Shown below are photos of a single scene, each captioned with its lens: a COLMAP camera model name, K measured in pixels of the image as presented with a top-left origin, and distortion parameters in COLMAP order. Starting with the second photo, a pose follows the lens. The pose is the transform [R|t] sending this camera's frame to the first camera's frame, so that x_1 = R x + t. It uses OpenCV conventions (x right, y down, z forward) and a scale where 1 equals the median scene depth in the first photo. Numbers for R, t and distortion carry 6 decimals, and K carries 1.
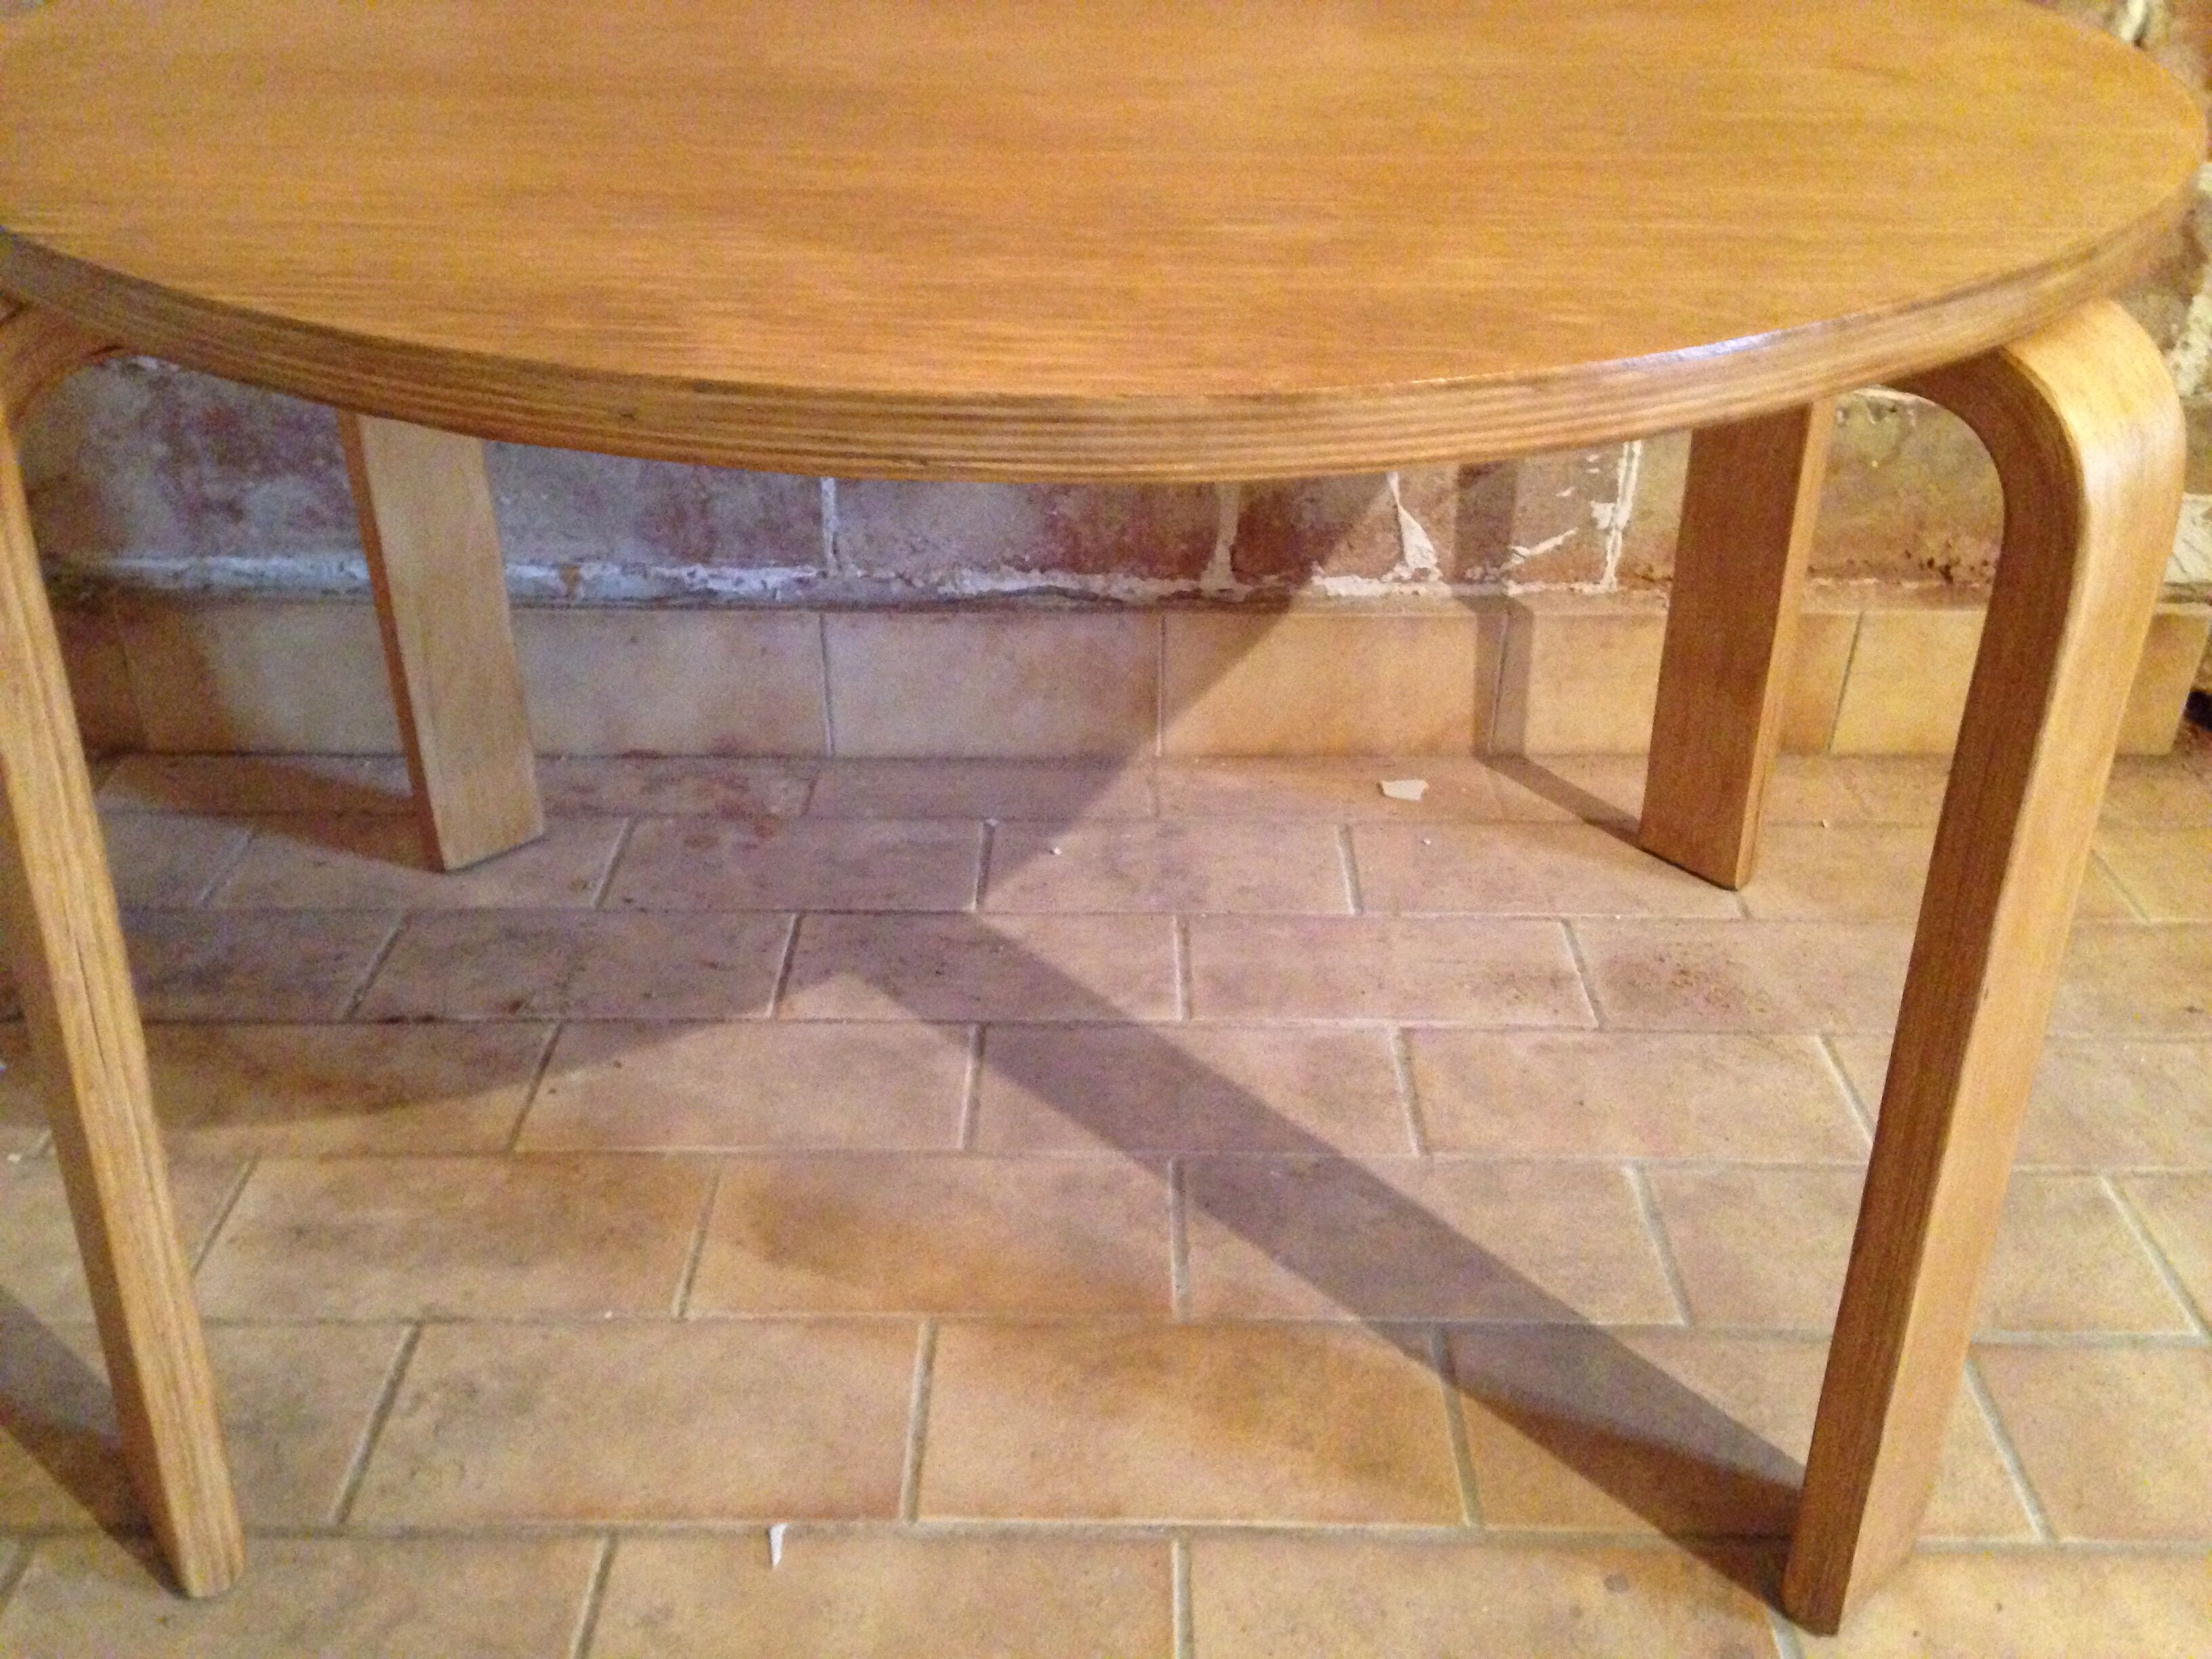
lens RADIAL K [[2022.4, 0, 1106.0], [0, 2022.4, 829.5], [0, 0, 1]] dist [0.153392, -0.216773]
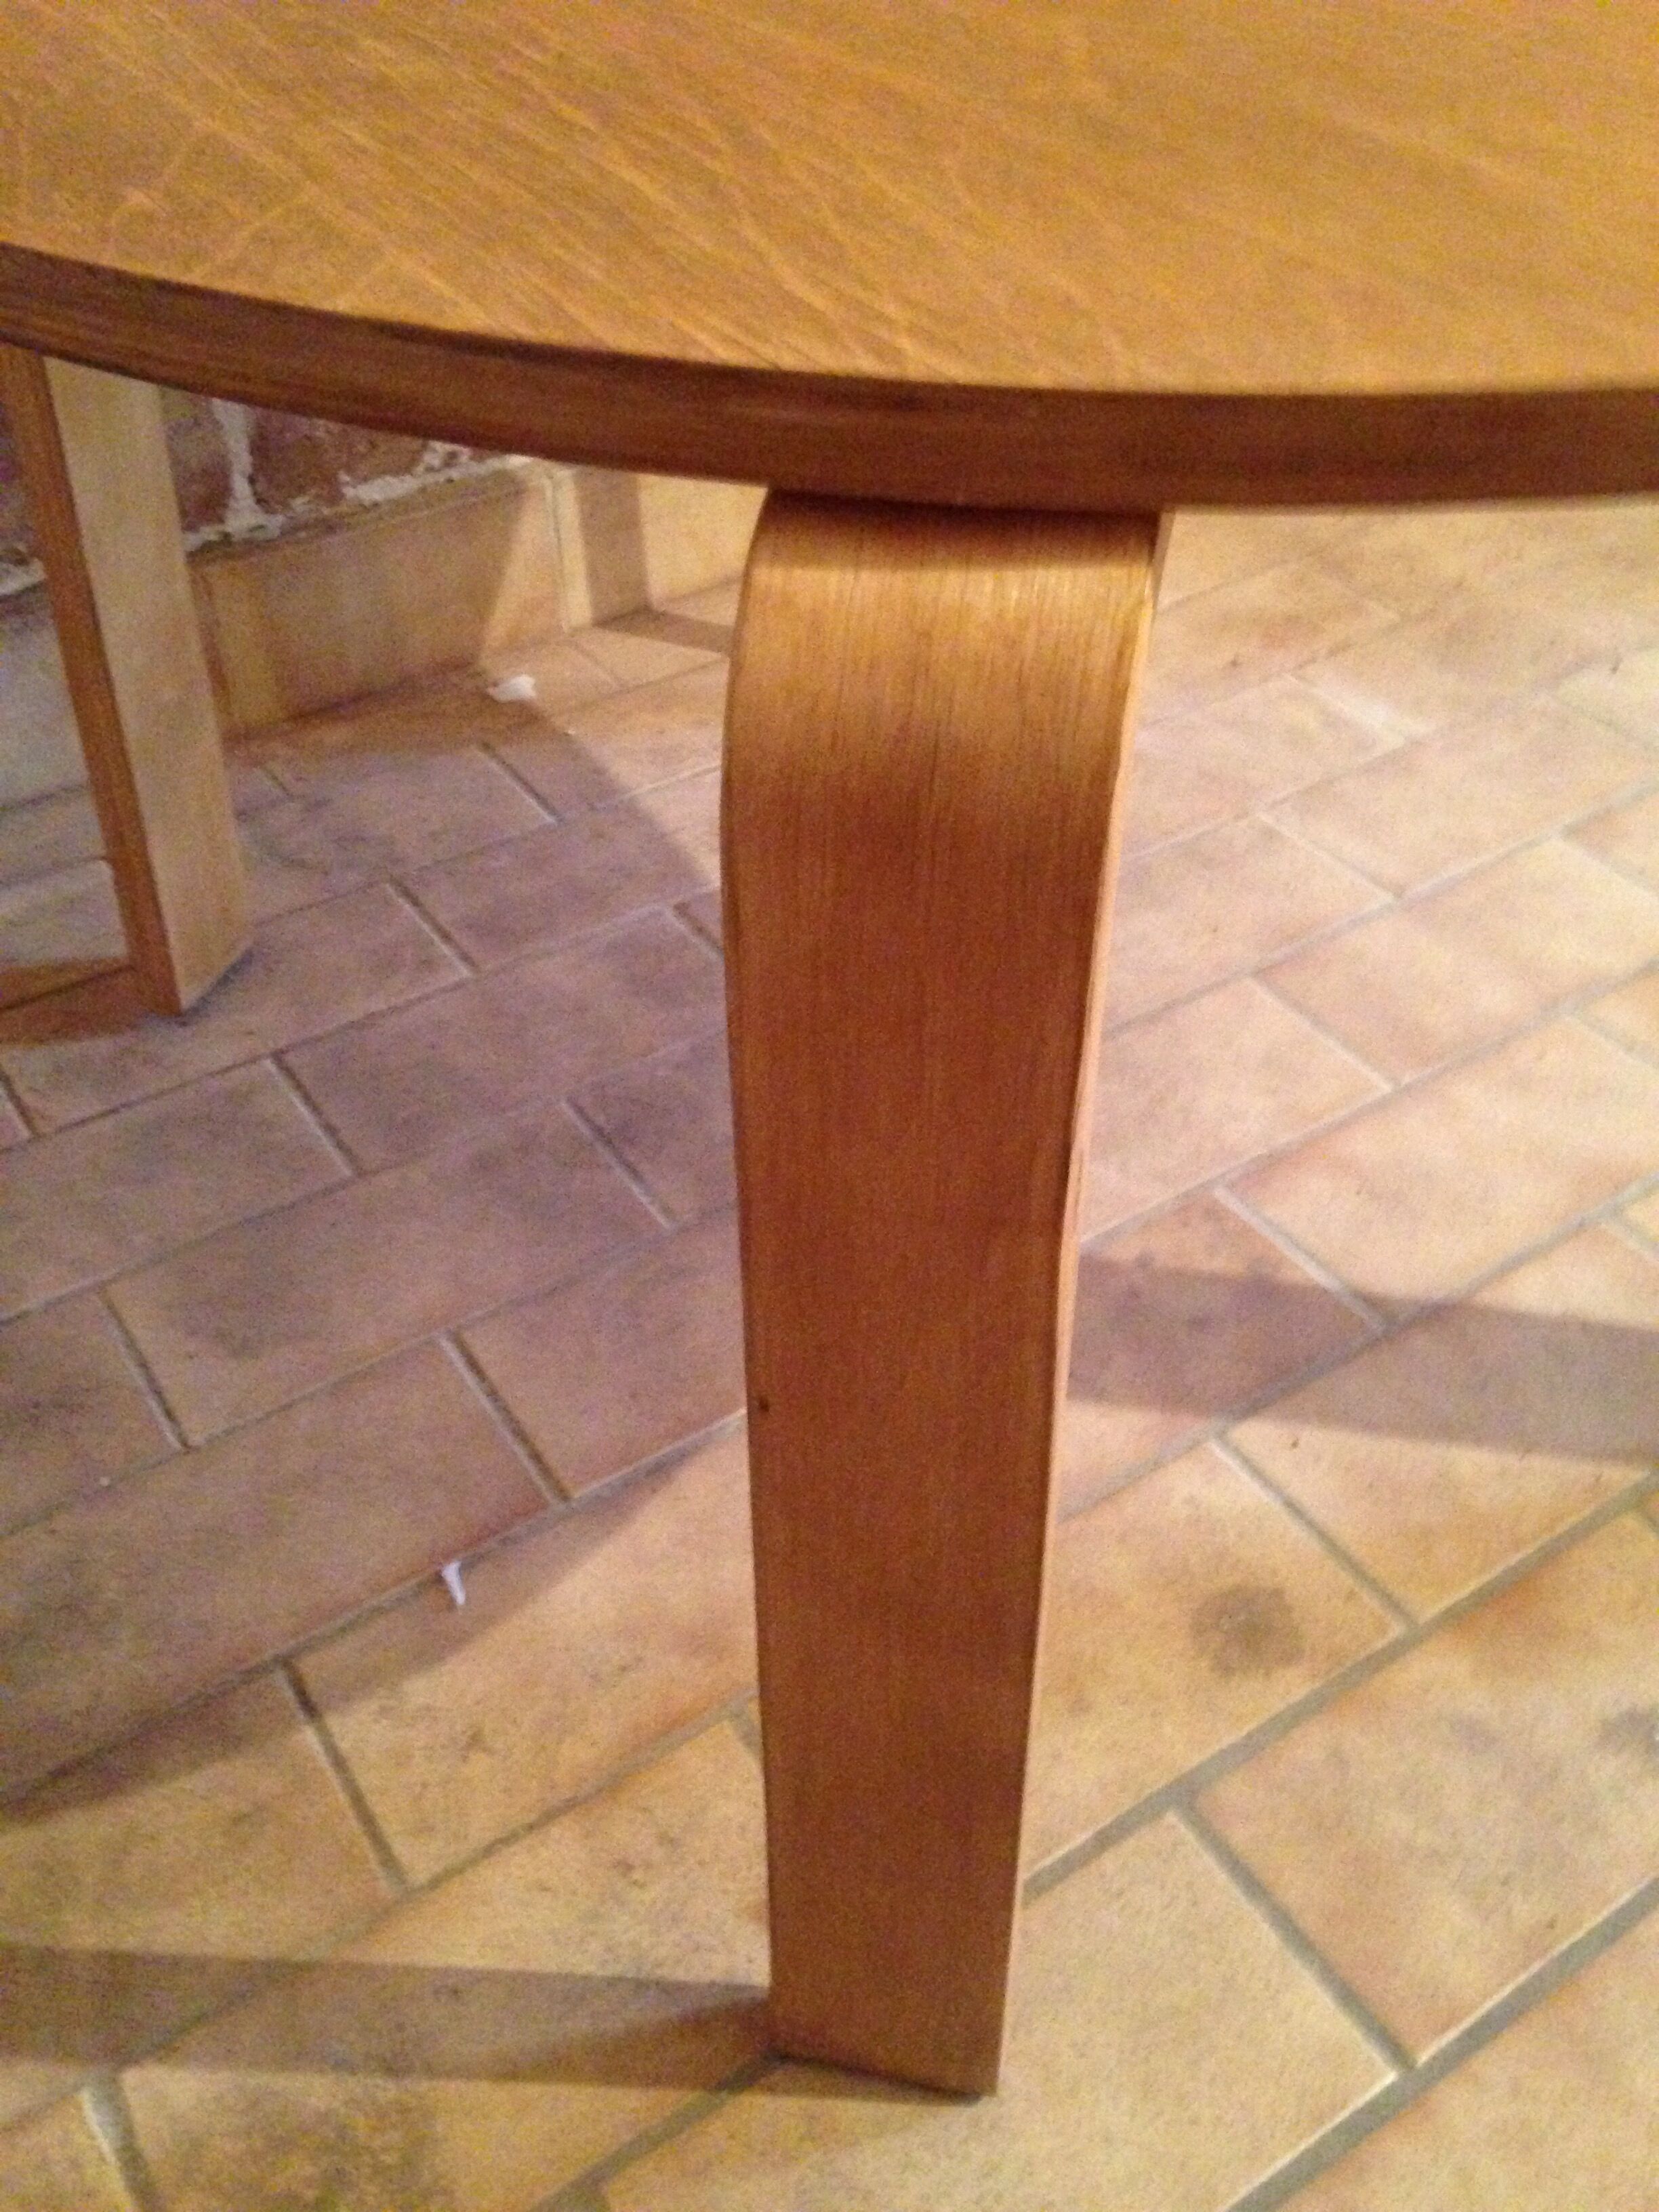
lens RADIAL K [[2013.7, 0, 836.2], [0, 2013.7, 1107.3], [0, 0, 1]] dist [0.212914, -0.293261]
pose [[0.834167, -0.378167, 0.401441, -0.199086], [0.304328, 0.922665, 0.236799, -0.020444], [-0.459945, -0.075360, 0.884744, 0.054893]]
